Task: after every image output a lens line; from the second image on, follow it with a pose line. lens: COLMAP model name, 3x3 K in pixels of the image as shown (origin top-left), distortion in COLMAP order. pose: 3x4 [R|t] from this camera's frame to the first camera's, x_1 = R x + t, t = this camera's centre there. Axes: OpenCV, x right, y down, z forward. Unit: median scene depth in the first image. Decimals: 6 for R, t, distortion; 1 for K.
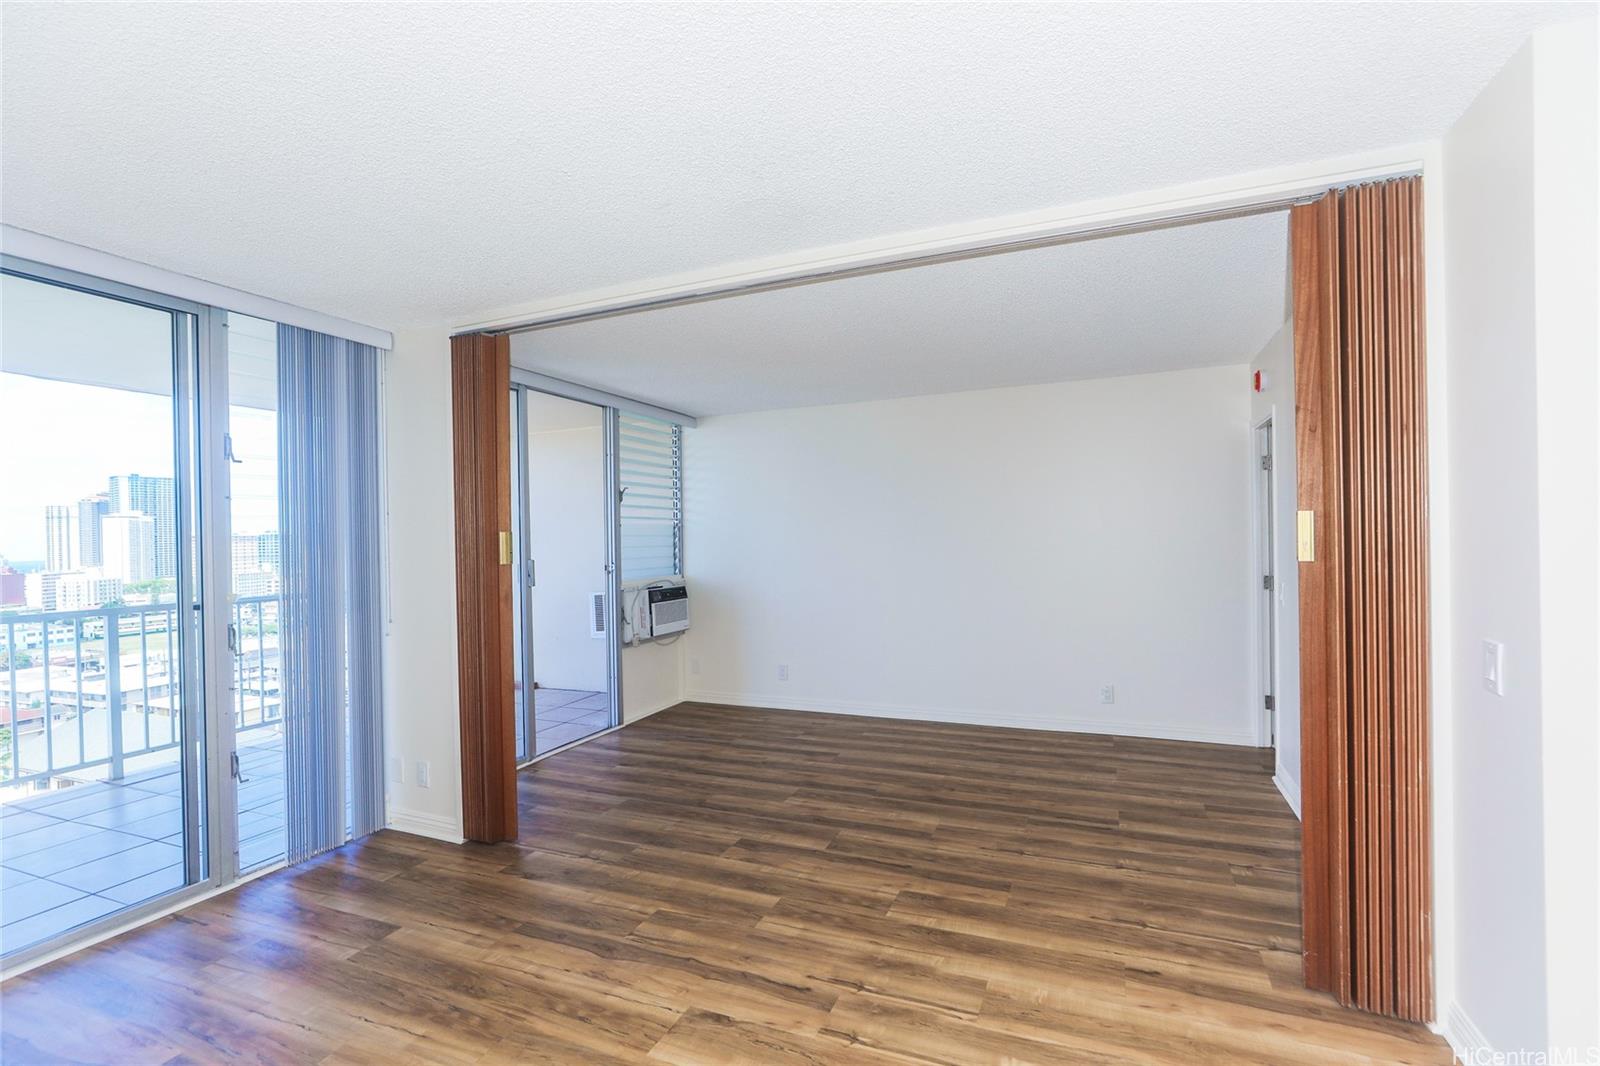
lens RADIAL K [[732.5, 0, 804.2], [0, 732.5, 540.2], [0, 0, 1]] dist [-0.028059, 0.014712]
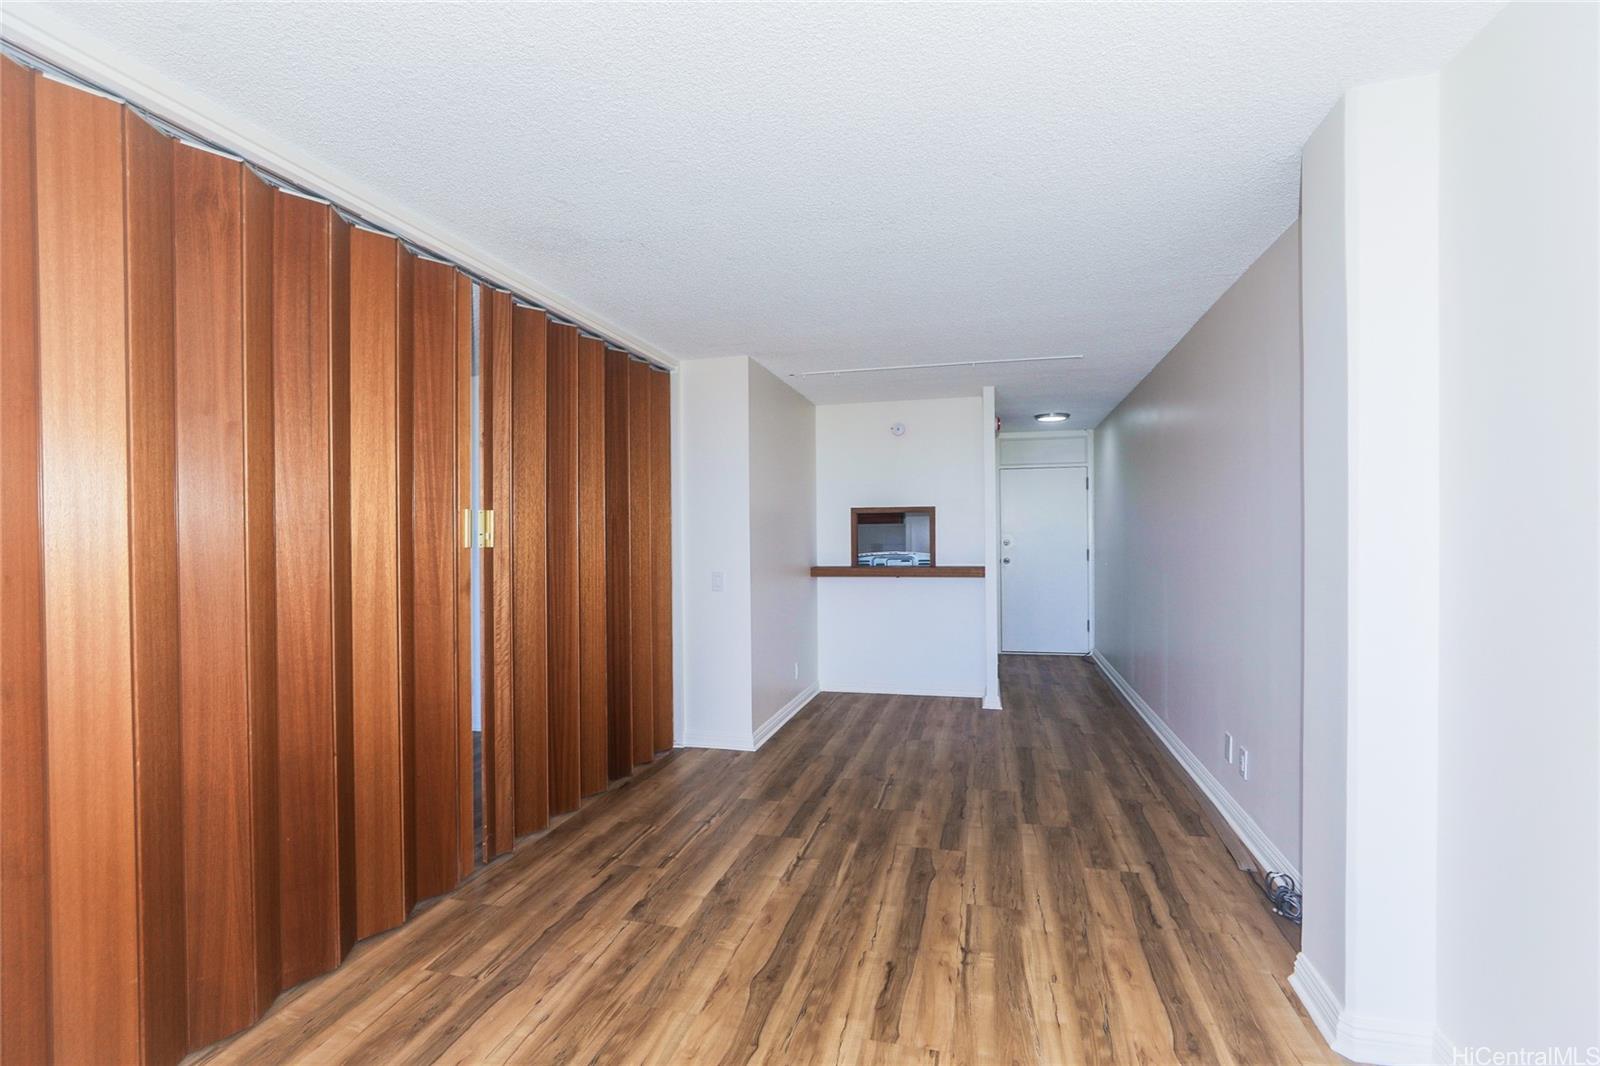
lens RADIAL K [[732.5, 0, 804.2], [0, 732.5, 540.2], [0, 0, 1]] dist [-0.028059, 0.014712]
pose [[-0.148025, 0.014729, 0.988874, -0.963165], [0.018810, 0.999750, -0.012076, 0.037229], [-0.988805, 0.016813, -0.148265, 0.616060]]
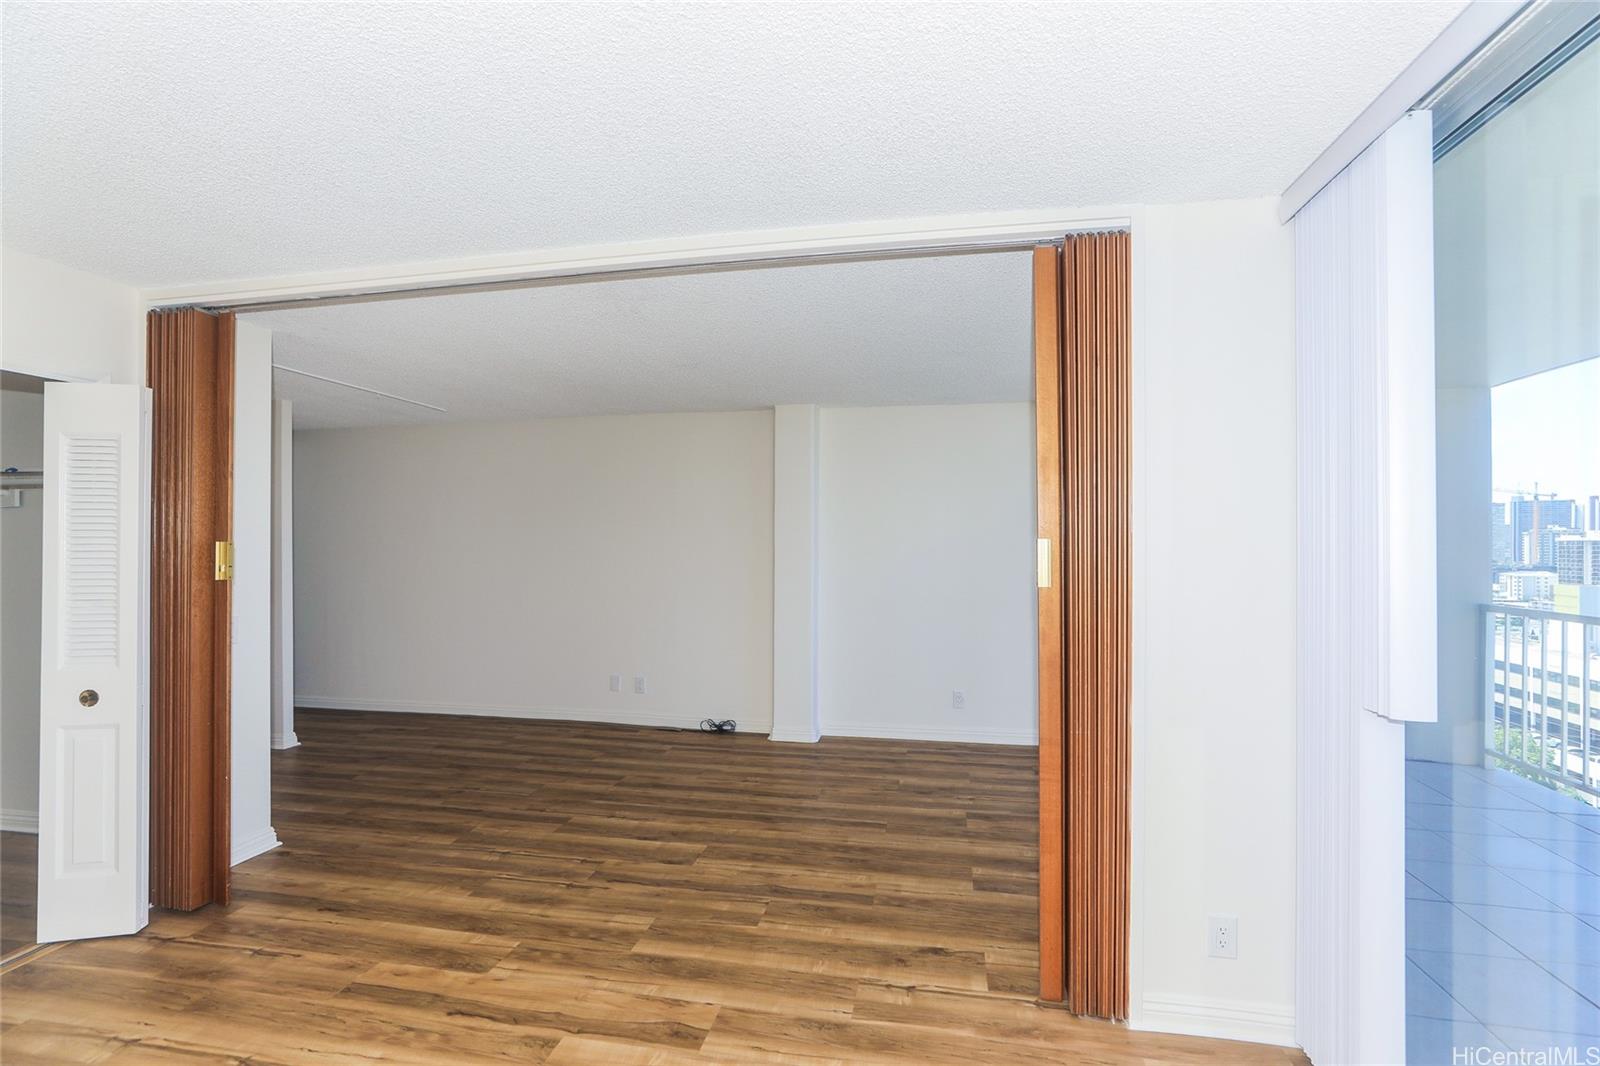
lens RADIAL K [[732.5, 0, 804.2], [0, 732.5, 540.2], [0, 0, 1]] dist [-0.028059, 0.014712]
pose [[-0.978032, 0.019801, -0.207514, -0.060555], [0.019210, 0.999804, 0.004862, -0.020632], [0.207570, 0.000769, -0.978220, 1.773530]]
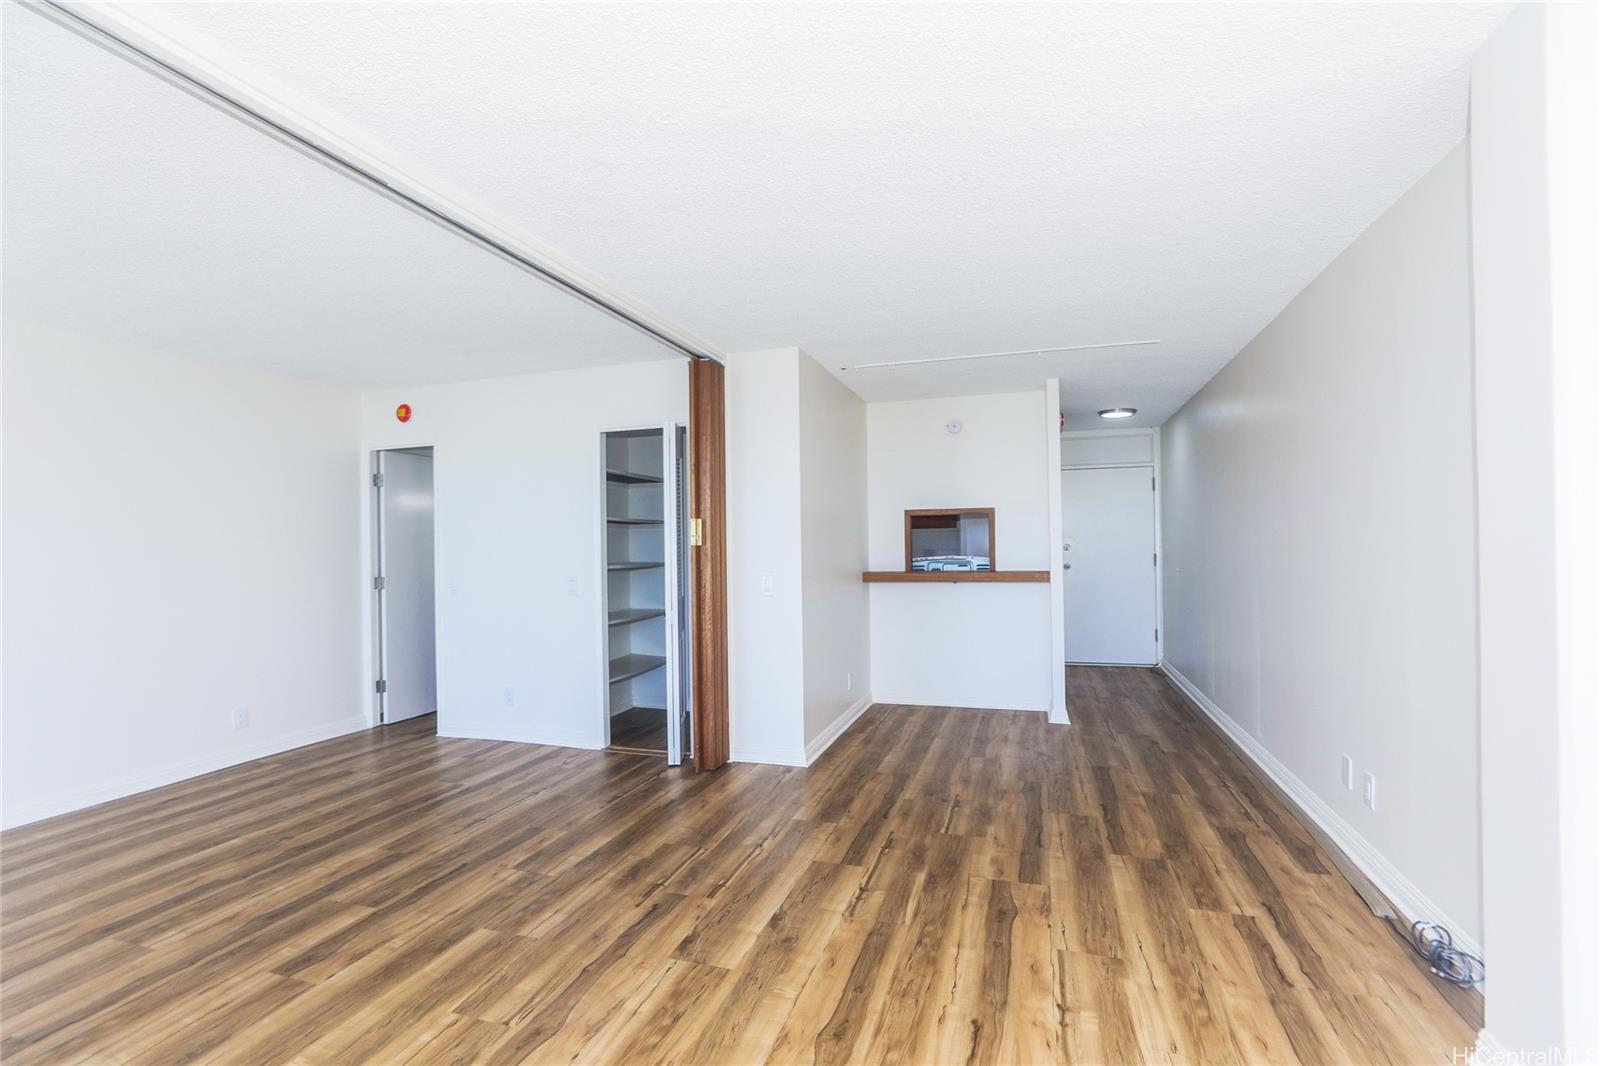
lens RADIAL K [[732.5, 0, 804.2], [0, 732.5, 540.2], [0, 0, 1]] dist [-0.028059, 0.014712]
pose [[-0.090766, 0.028813, 0.995455, -0.872097], [0.021641, 0.999402, -0.026954, 0.051399], [-0.995637, 0.019096, -0.091335, 0.627099]]
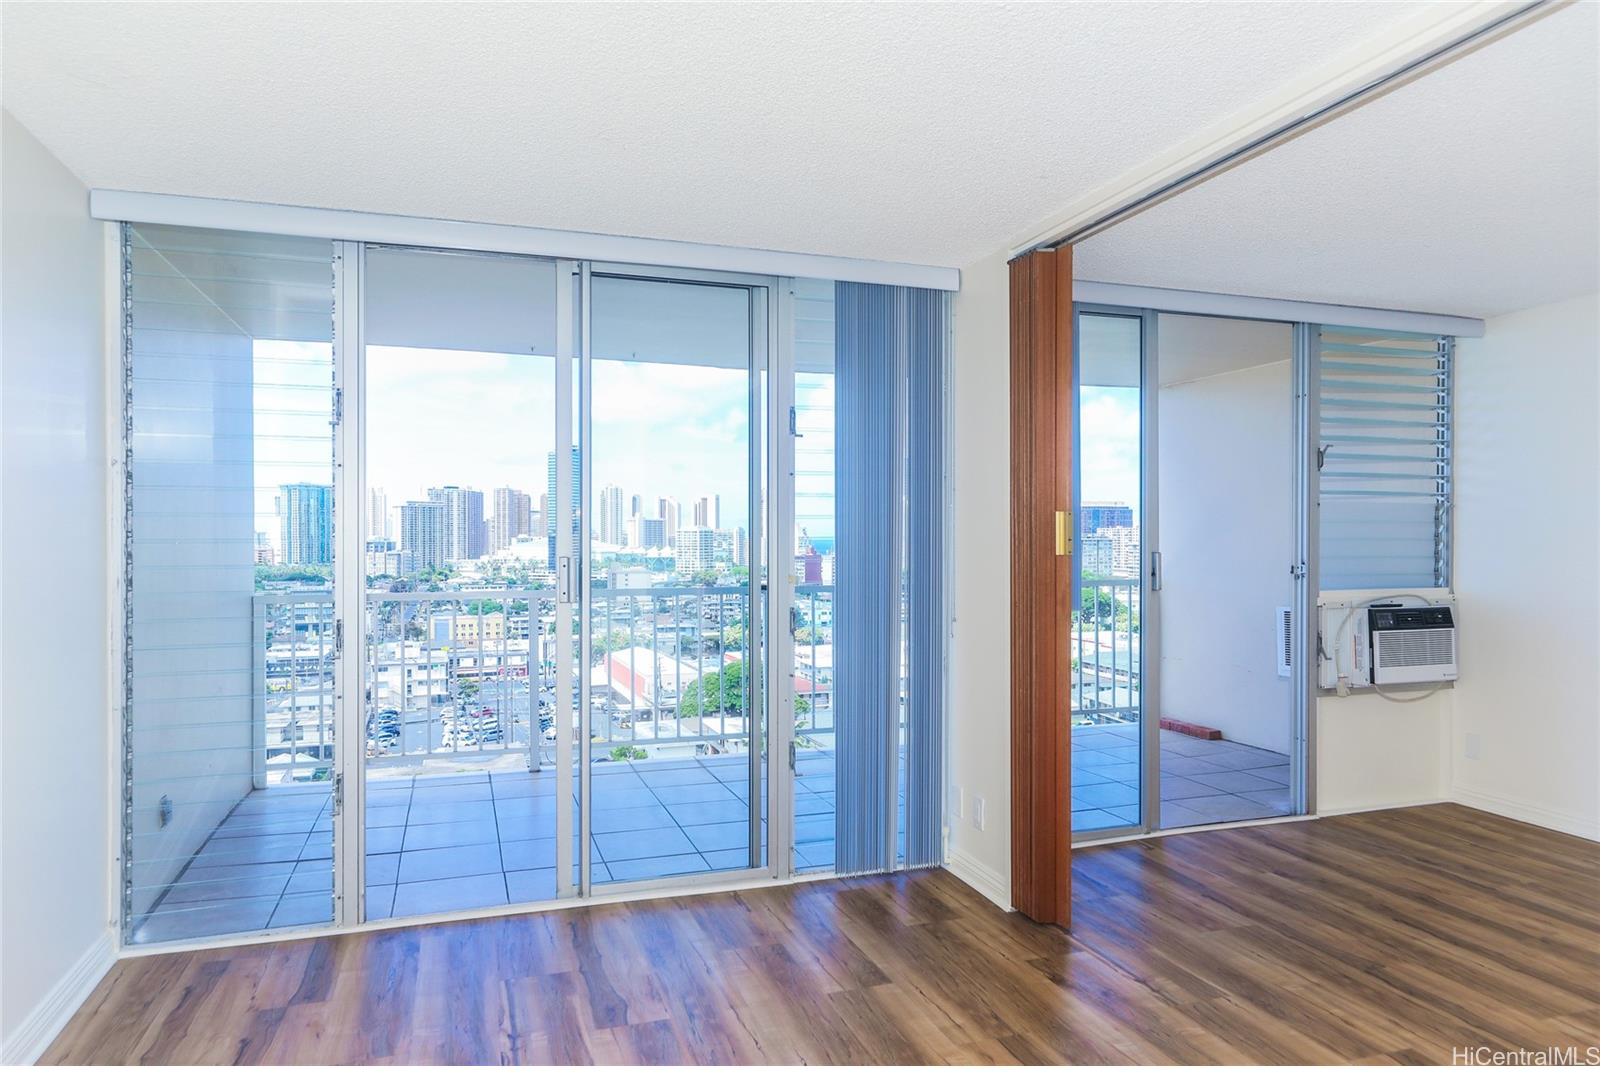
lens RADIAL K [[1012.0, 0, 800.0], [0, 1012.0, 533.0], [0, 0, 1]] dist [0.006999, 0.003178]
pose [[0.660794, 0.016756, -0.750380, 0.207452], [-0.015361, 0.999843, 0.008799, 0.006703], [0.750410, 0.005712, 0.660948, 0.124912]]
